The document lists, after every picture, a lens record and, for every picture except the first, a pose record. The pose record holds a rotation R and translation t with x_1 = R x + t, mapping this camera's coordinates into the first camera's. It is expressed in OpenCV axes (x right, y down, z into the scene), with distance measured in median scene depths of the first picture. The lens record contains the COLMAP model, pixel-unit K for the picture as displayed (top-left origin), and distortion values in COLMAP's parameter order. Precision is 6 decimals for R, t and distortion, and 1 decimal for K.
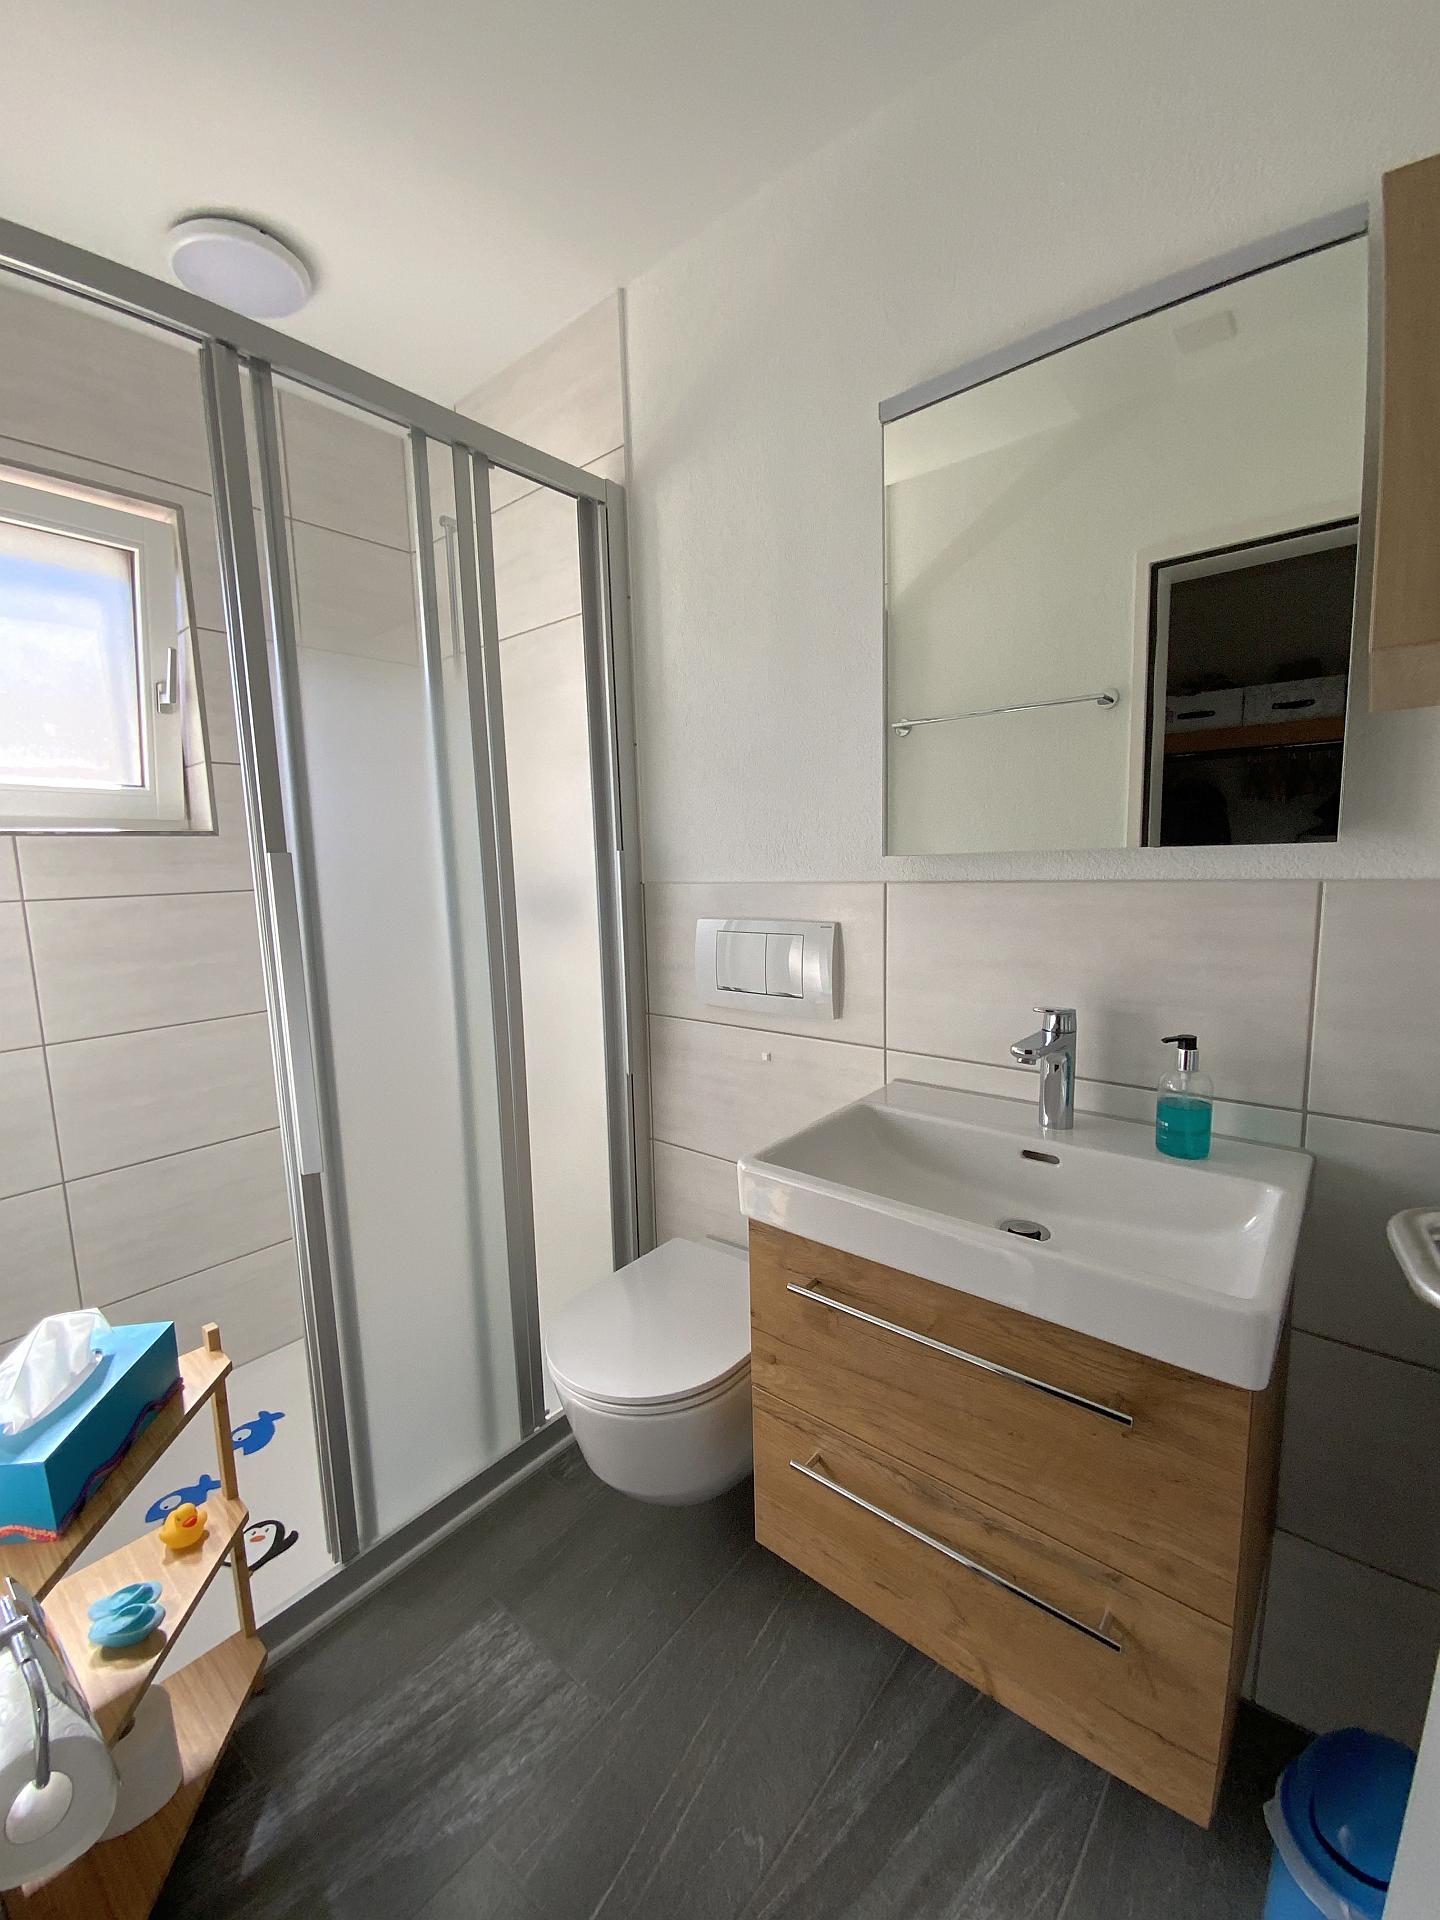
lens RADIAL K [[773.4, 0, 721.1], [0, 773.4, 966.3], [0, 0, 1]] dist [0.034987, -0.024689]
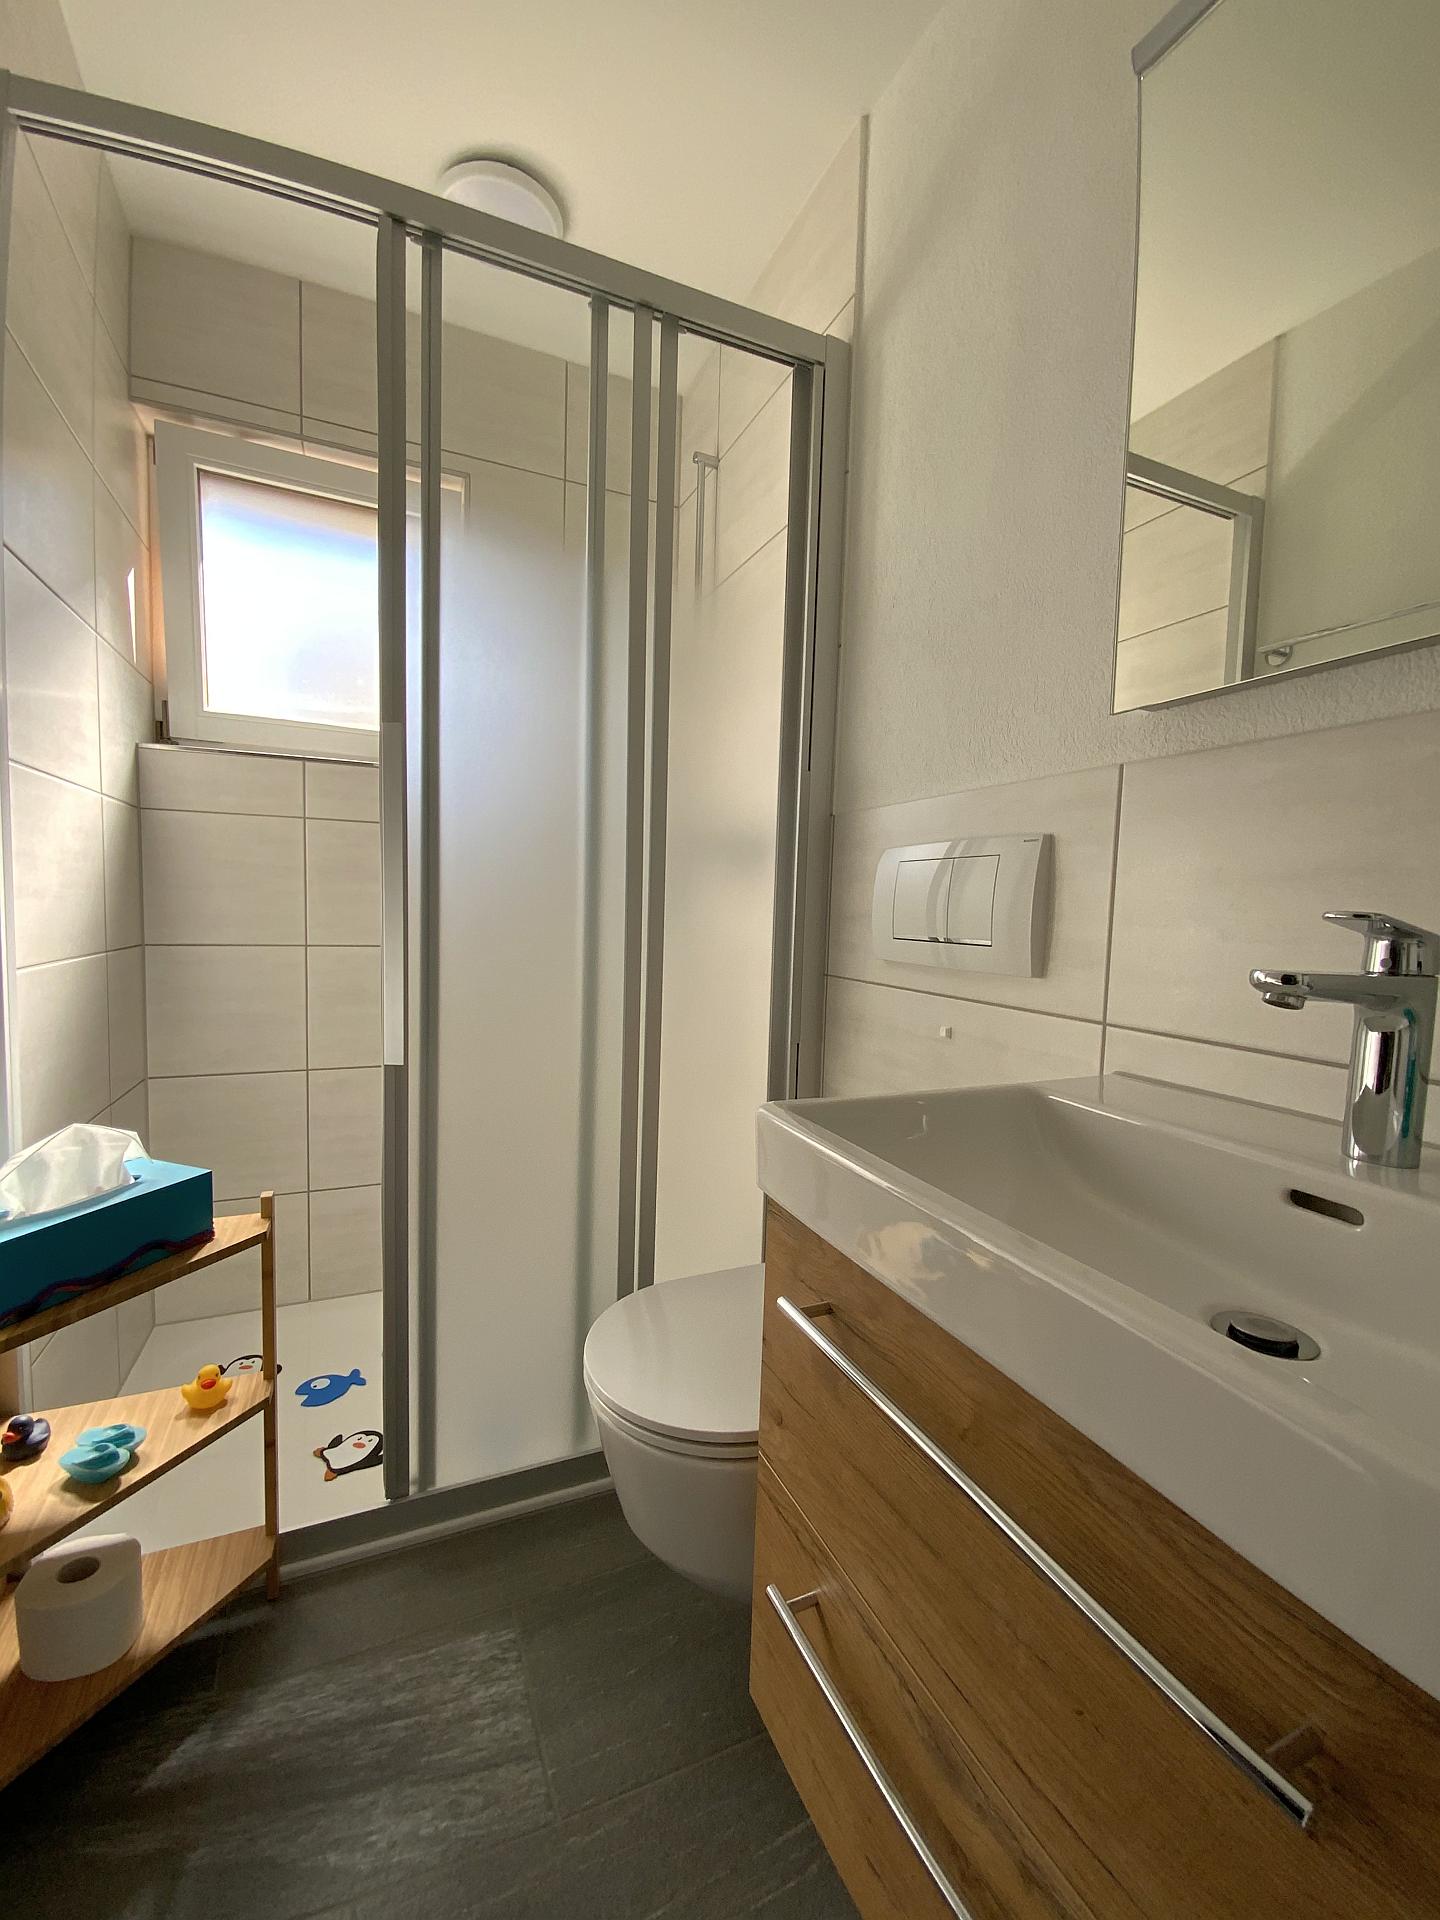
lens RADIAL K [[773.4, 0, 721.1], [0, 773.4, 966.3], [0, 0, 1]] dist [0.034987, -0.024689]
pose [[0.893925, 0.086387, -0.439813, 0.259746], [-0.113549, 0.992888, -0.035769, 0.146942], [0.433595, 0.081915, 0.897377, 0.338818]]
